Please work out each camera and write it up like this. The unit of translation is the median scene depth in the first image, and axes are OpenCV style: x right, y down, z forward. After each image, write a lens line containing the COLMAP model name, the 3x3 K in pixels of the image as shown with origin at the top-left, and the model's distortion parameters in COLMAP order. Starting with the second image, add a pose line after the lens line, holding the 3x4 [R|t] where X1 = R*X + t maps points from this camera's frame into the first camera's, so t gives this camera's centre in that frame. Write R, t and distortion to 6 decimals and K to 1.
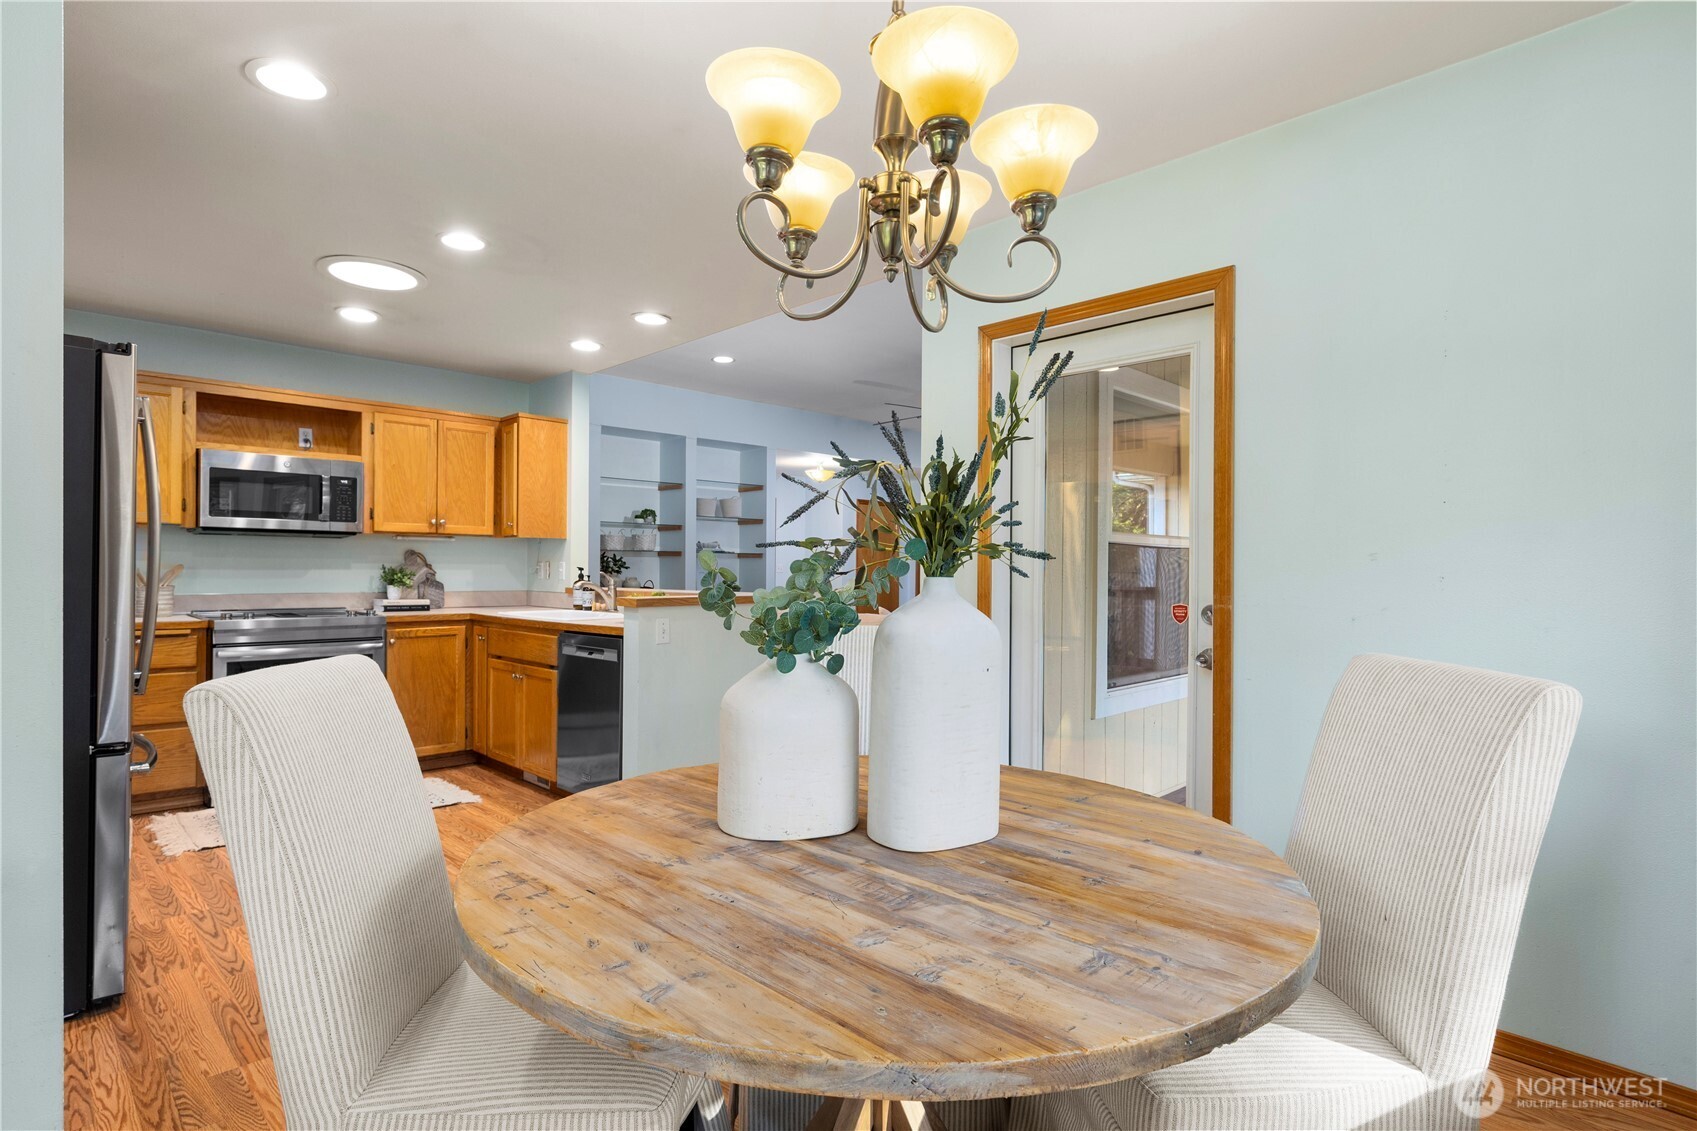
lens RADIAL K [[851.2, 0, 848.5], [0, 851.2, 565.5], [0, 0, 1]] dist [-0.000113, -0.000319]
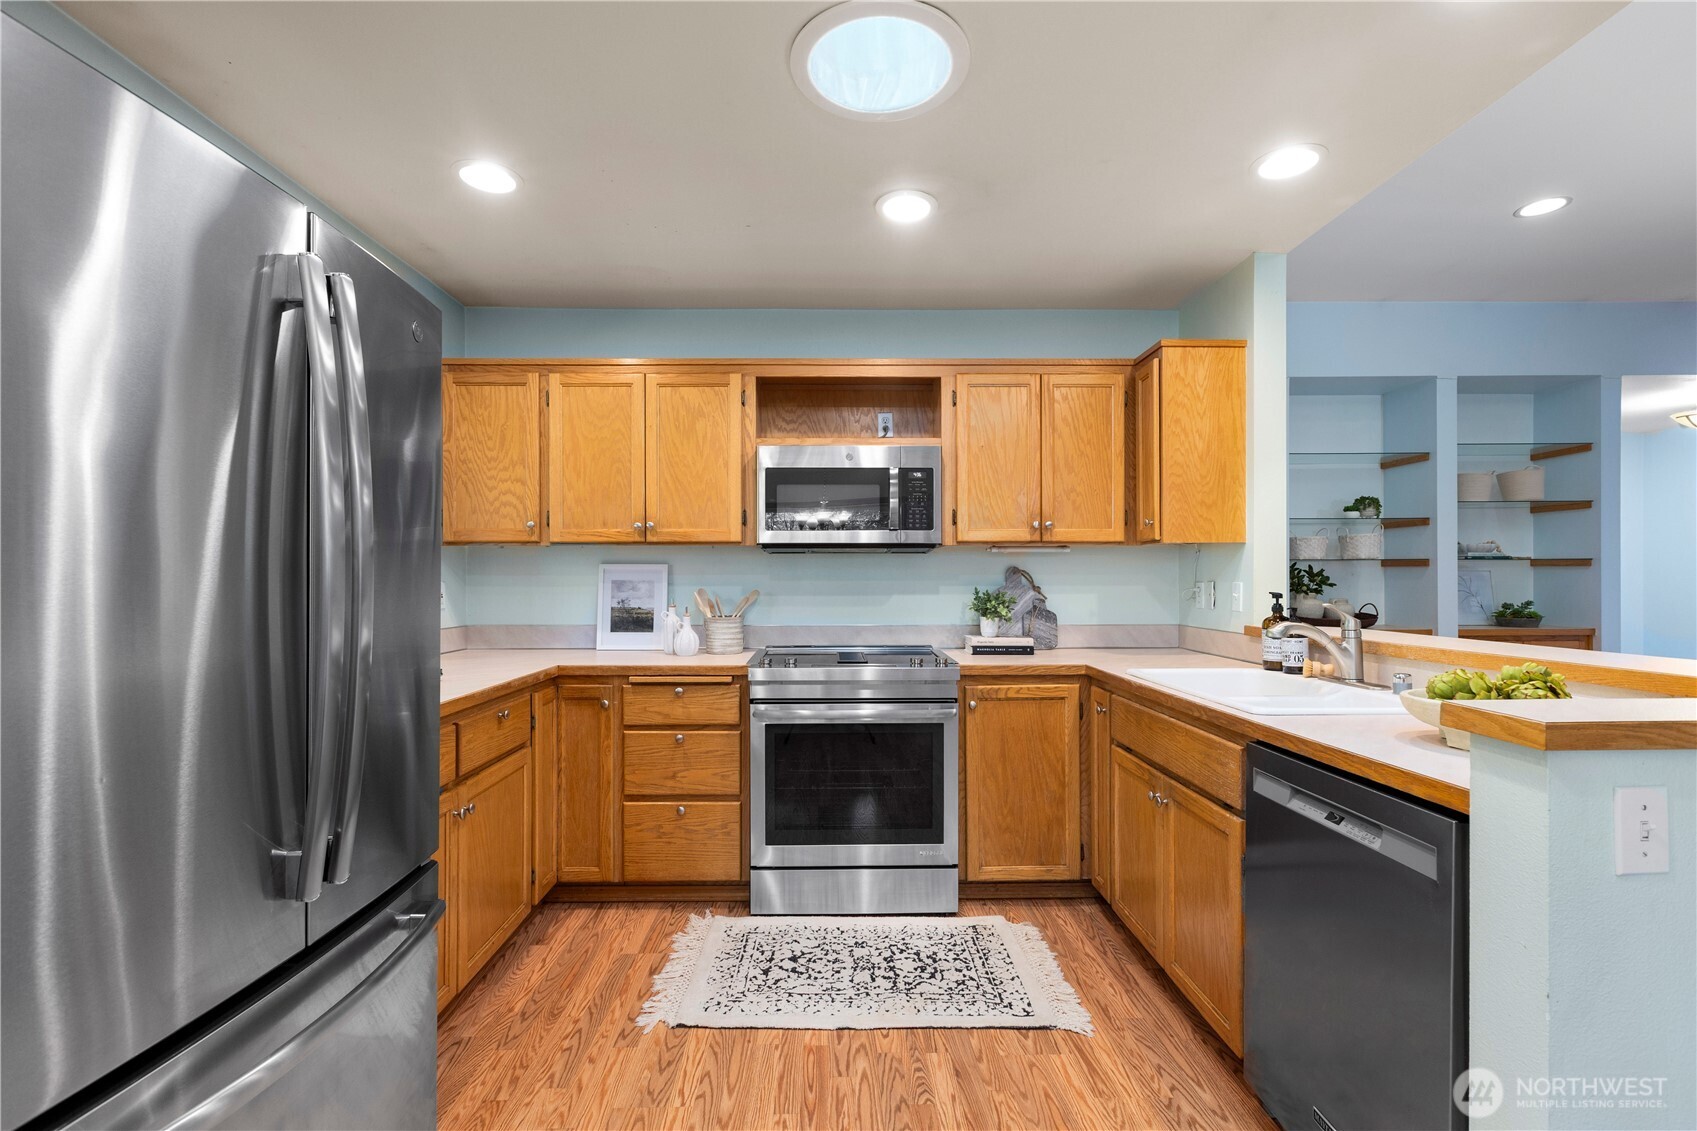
lens RADIAL K [[770.1, 0, 840.2], [0, 770.1, 579.8], [0, 0, 1]] dist [-0.000136, -0.000110]
pose [[0.709557, -0.007782, -0.704605, -0.179956], [0.011082, 0.999939, 0.000116, -0.010036], [0.704561, -0.007890, 0.709600, 0.492270]]
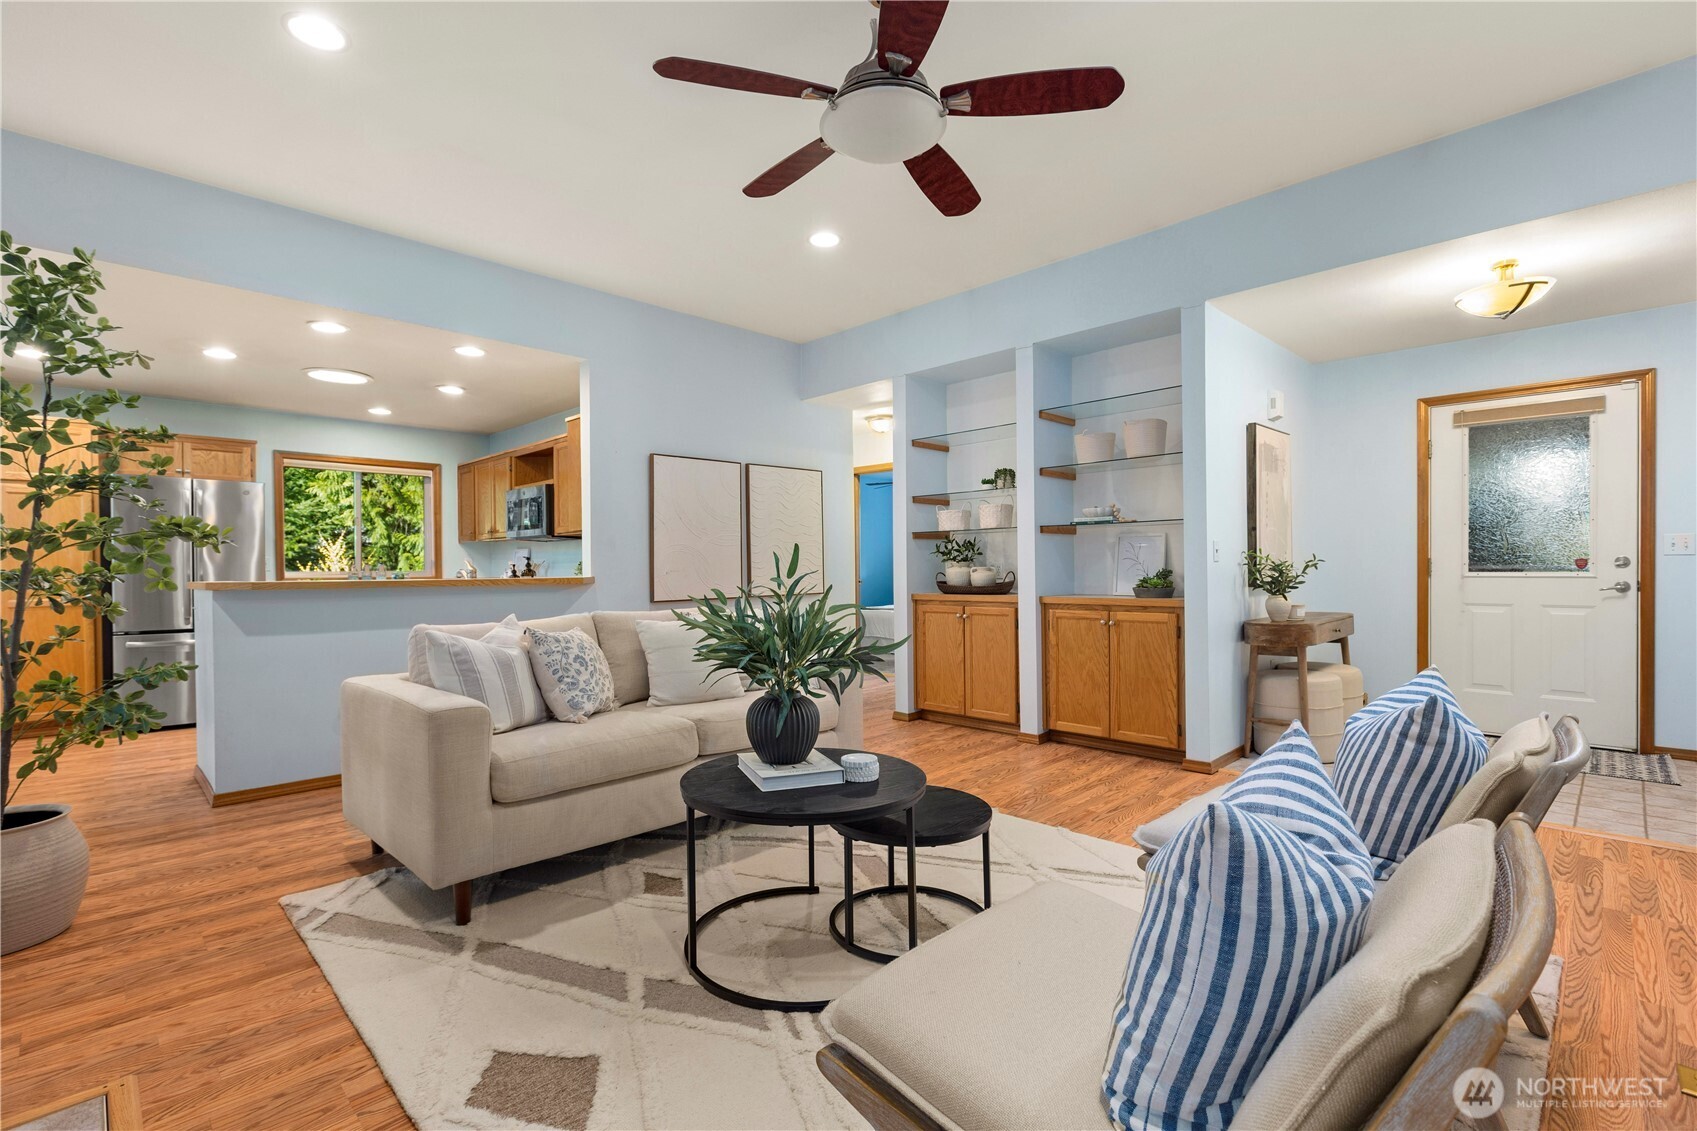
lens RADIAL K [[774.5, 0, 835.2], [0, 774.5, 571.0], [0, 0, 1]] dist [-0.012666, 0.012102]
pose [[-0.024391, -0.002640, -0.999699, 0.731896], [0.011372, 0.999931, -0.002918, 0.032095], [0.999638, -0.011440, -0.024360, 1.569104]]
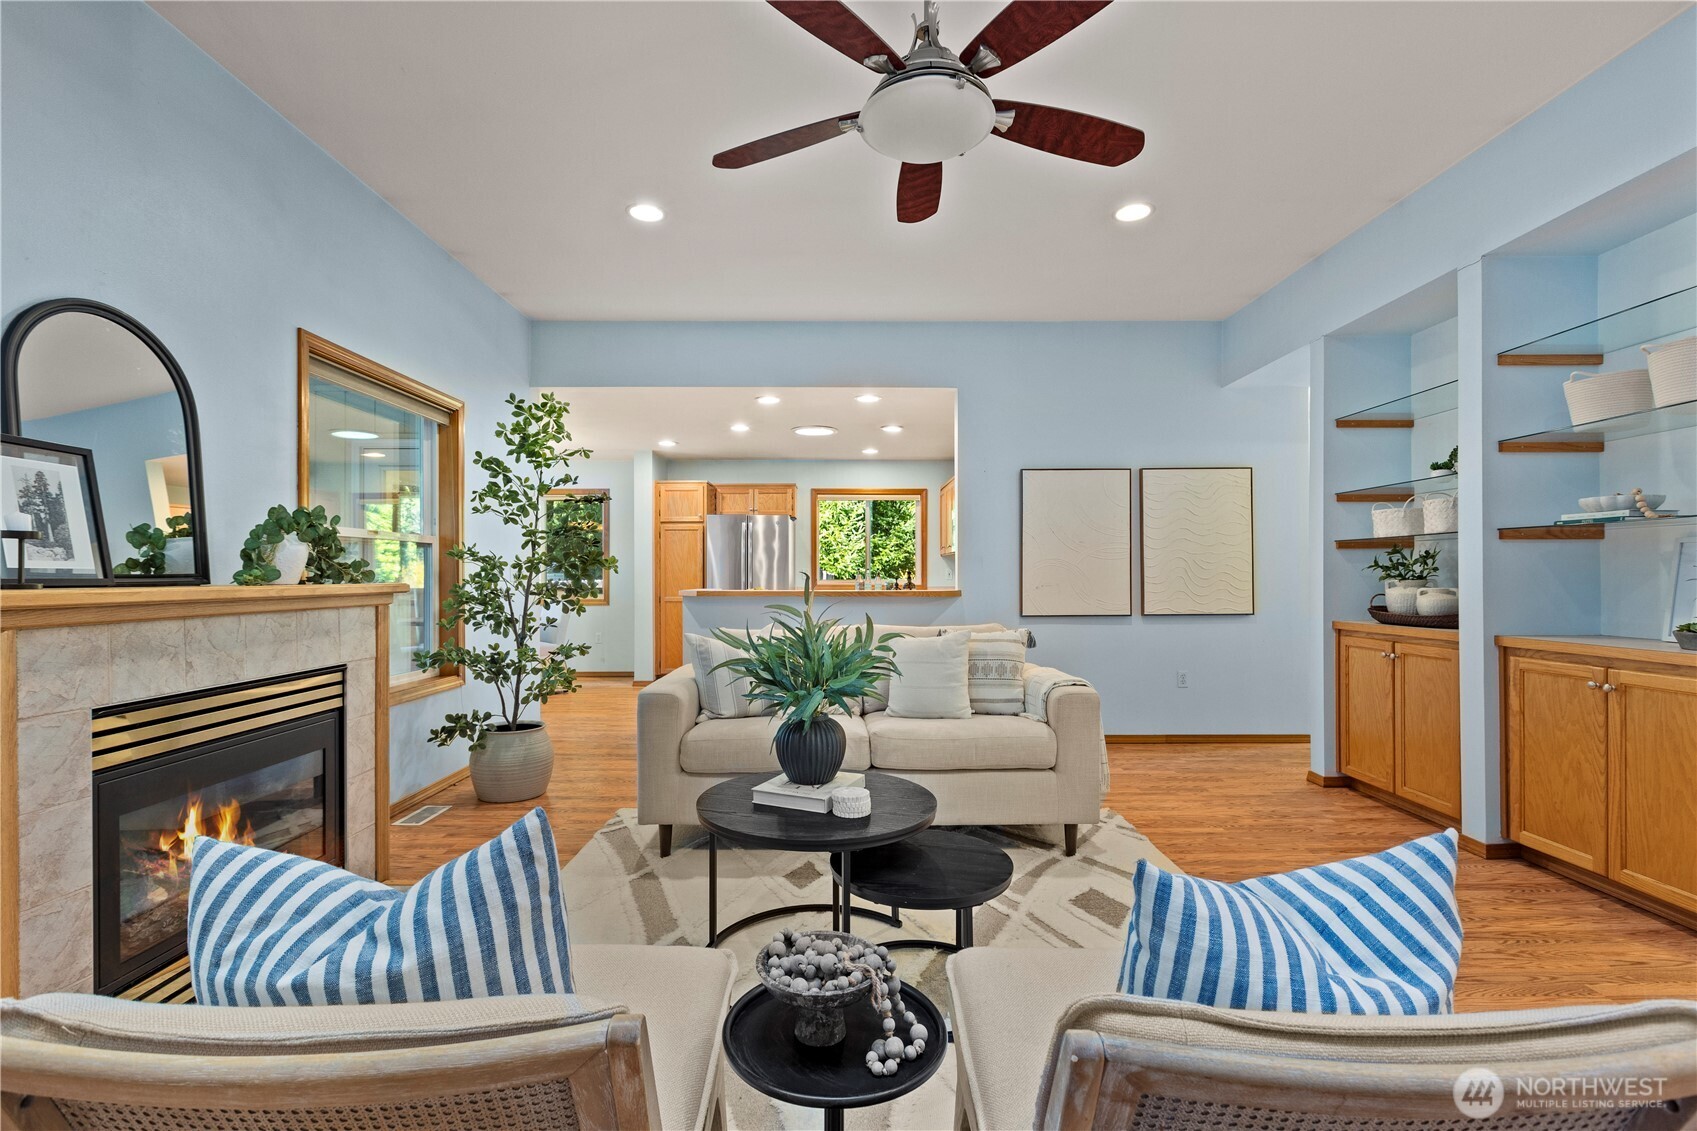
lens RADIAL K [[762.2, 0, 841.6], [0, 762.2, 571.1], [0, 0, 1]] dist [-0.000229, -0.000397]
pose [[-0.721750, -0.010634, -0.692072, 0.572221], [-0.001942, 0.999909, -0.013339, 0.019196], [0.692151, -0.008283, -0.721705, 1.909349]]
